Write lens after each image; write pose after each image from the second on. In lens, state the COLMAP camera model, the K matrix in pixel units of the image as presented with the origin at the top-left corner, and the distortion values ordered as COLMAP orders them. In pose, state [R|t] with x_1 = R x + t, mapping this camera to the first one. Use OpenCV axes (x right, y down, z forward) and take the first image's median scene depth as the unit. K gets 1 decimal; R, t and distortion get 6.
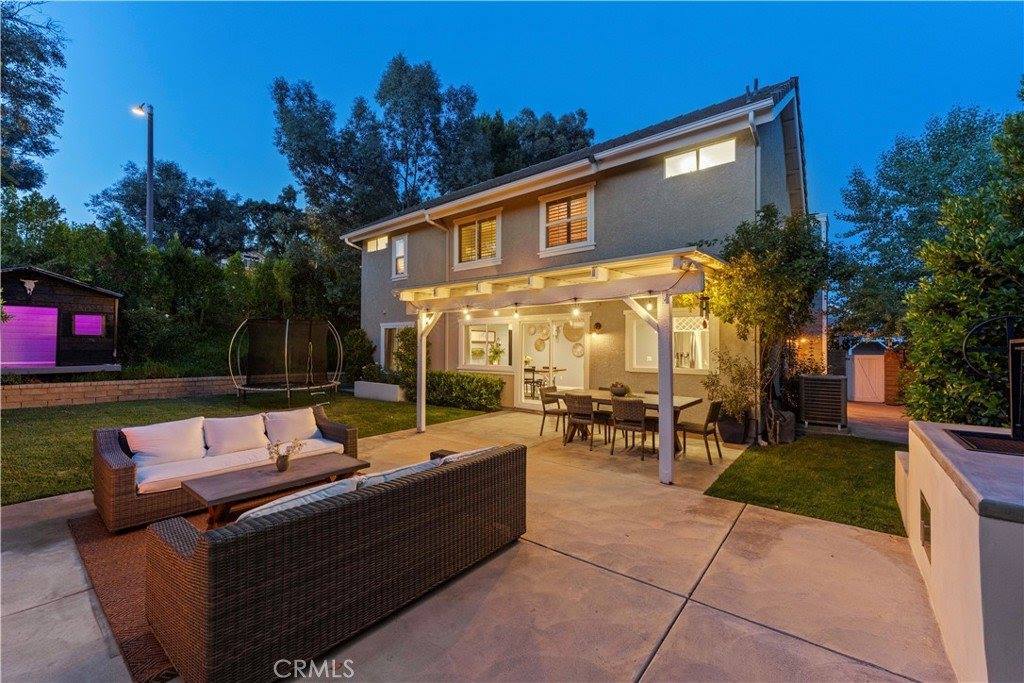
lens RADIAL K [[415.0, 0, 507.4], [0, 415.0, 339.4], [0, 0, 1]] dist [-0.000453, -0.000122]
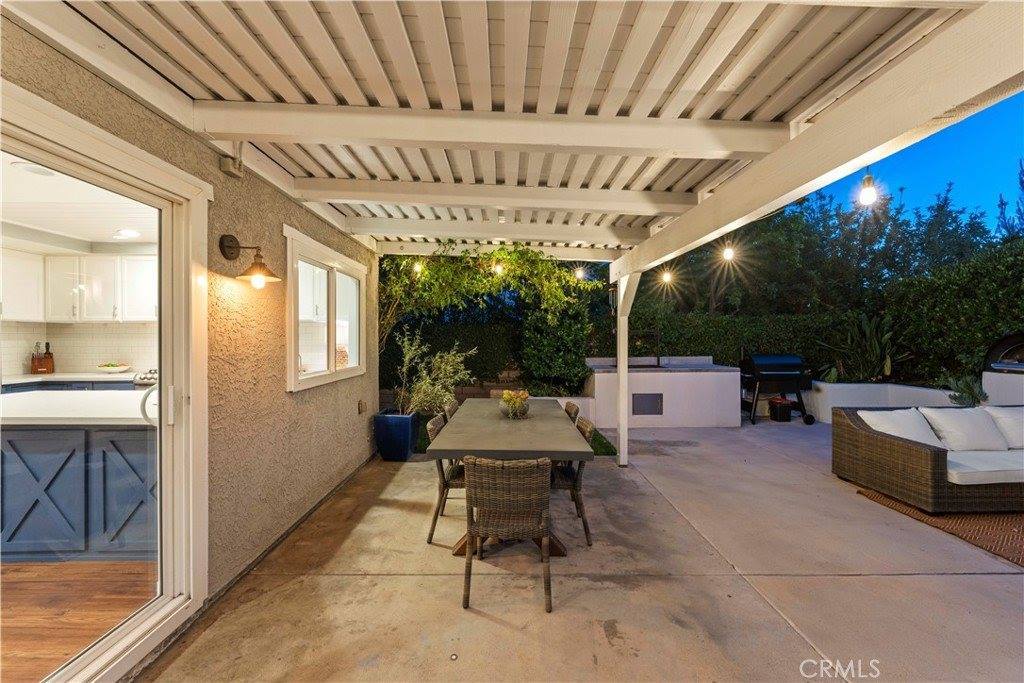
lens RADIAL K [[414.3, 0, 512.0], [0, 414.3, 341.5], [0, 0, 1]] dist [0.000353, 0.000030]
pose [[-0.646223, -0.011405, 0.763063, -0.094532], [-0.020115, 0.999795, -0.002092, 0.022536], [-0.762884, -0.016701, -0.646320, 0.843601]]
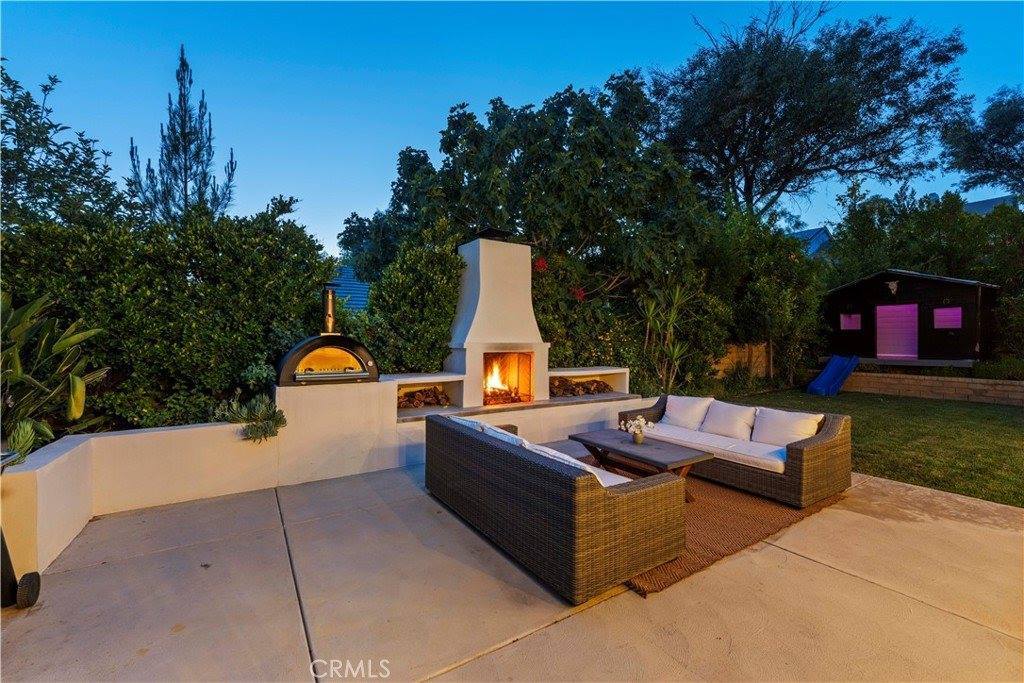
lens RADIAL K [[414.3, 0, 512.0], [0, 414.3, 341.5], [0, 0, 1]] dist [0.000353, 0.000030]
pose [[-0.314144, -0.004276, -0.949366, 0.232102], [0.017087, 0.999802, -0.010158, 0.012957], [0.949222, -0.019413, -0.314009, 0.360161]]
